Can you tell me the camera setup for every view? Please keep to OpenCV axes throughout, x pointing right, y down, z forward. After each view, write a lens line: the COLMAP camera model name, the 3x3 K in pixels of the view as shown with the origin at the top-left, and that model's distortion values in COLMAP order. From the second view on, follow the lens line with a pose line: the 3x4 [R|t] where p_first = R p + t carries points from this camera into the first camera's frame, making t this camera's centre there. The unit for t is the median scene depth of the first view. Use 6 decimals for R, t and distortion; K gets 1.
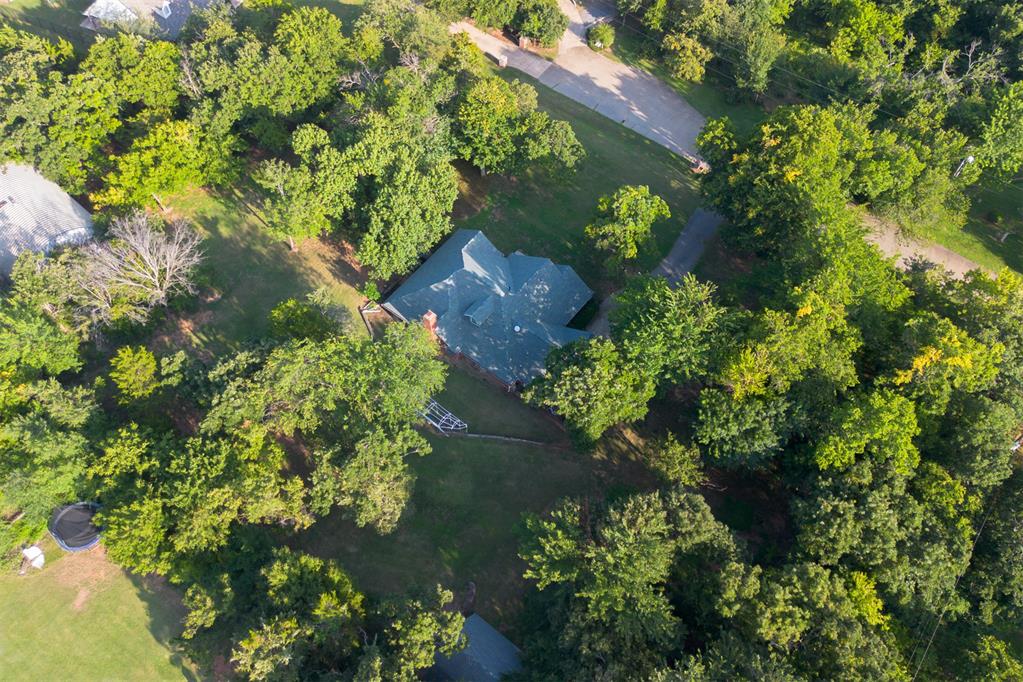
lens RADIAL K [[861.5, 0, 511.0], [0, 861.5, 334.2], [0, 0, 1]] dist [0.017910, -0.003553]
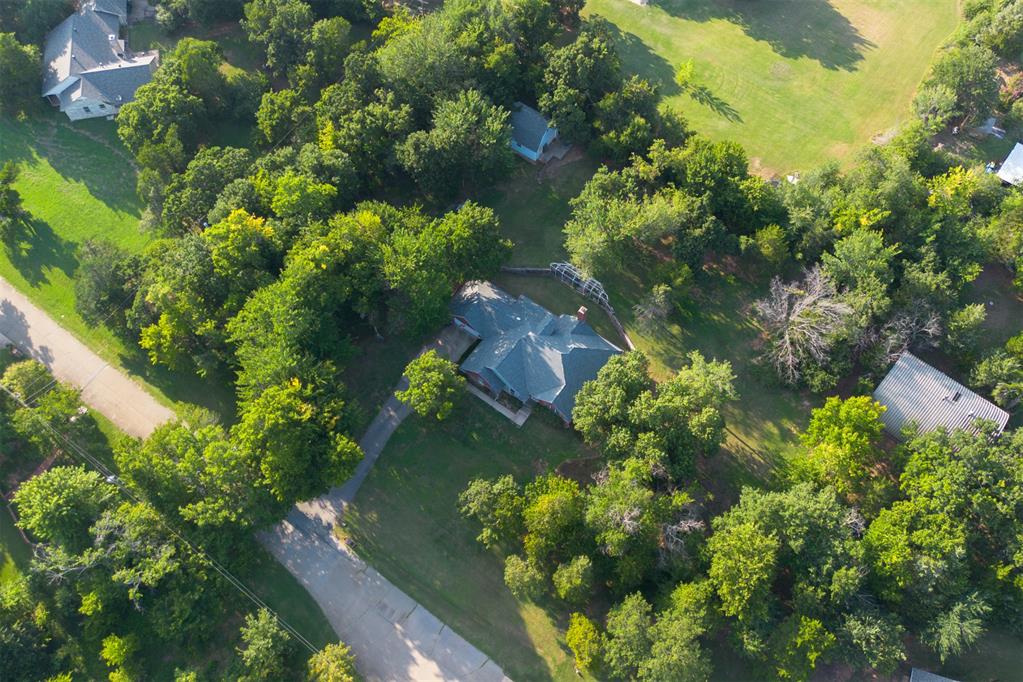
lens RADIAL K [[861.5, 0, 511.0], [0, 861.5, 334.2], [0, 0, 1]] dist [0.017910, -0.003553]
pose [[-0.999652, 0.026336, -0.001186, 0.020693], [-0.013940, -0.489857, 0.871691, -1.173477], [0.022376, 0.871405, 0.490054, 0.341948]]
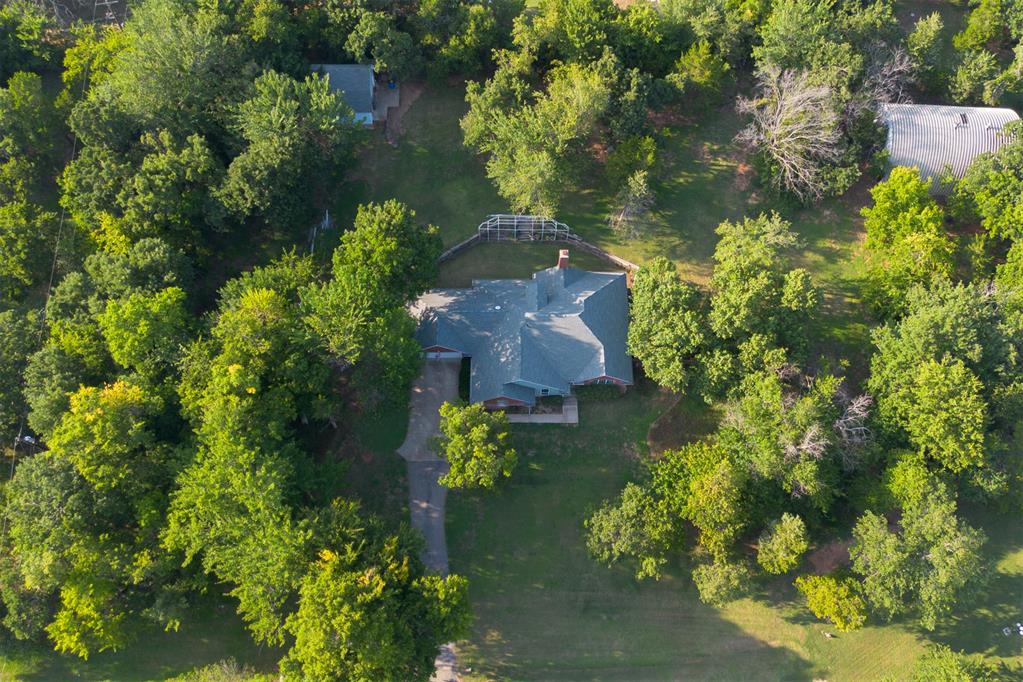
lens RADIAL K [[861.5, 0, 511.0], [0, 861.5, 334.2], [0, 0, 1]] dist [0.017910, -0.003553]
pose [[-0.790439, 0.558739, -0.251033, 0.266299], [-0.517032, -0.388833, 0.762552, -0.796106], [0.328458, 0.732543, 0.596235, 0.397068]]
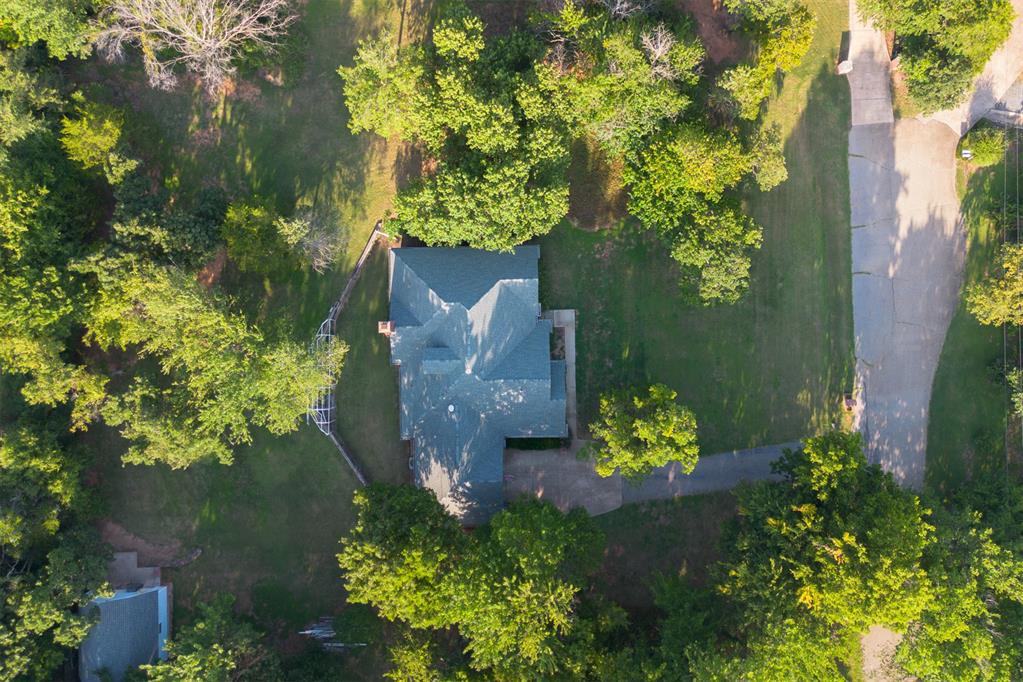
lens RADIAL K [[861.5, 0, 511.0], [0, 861.5, 334.2], [0, 0, 1]] dist [0.017910, -0.003553]
pose [[0.625648, 0.780032, -0.010699, -0.003703], [-0.654659, 0.532448, 0.536583, -0.520113], [0.424249, -0.328708, 0.843780, 0.327573]]
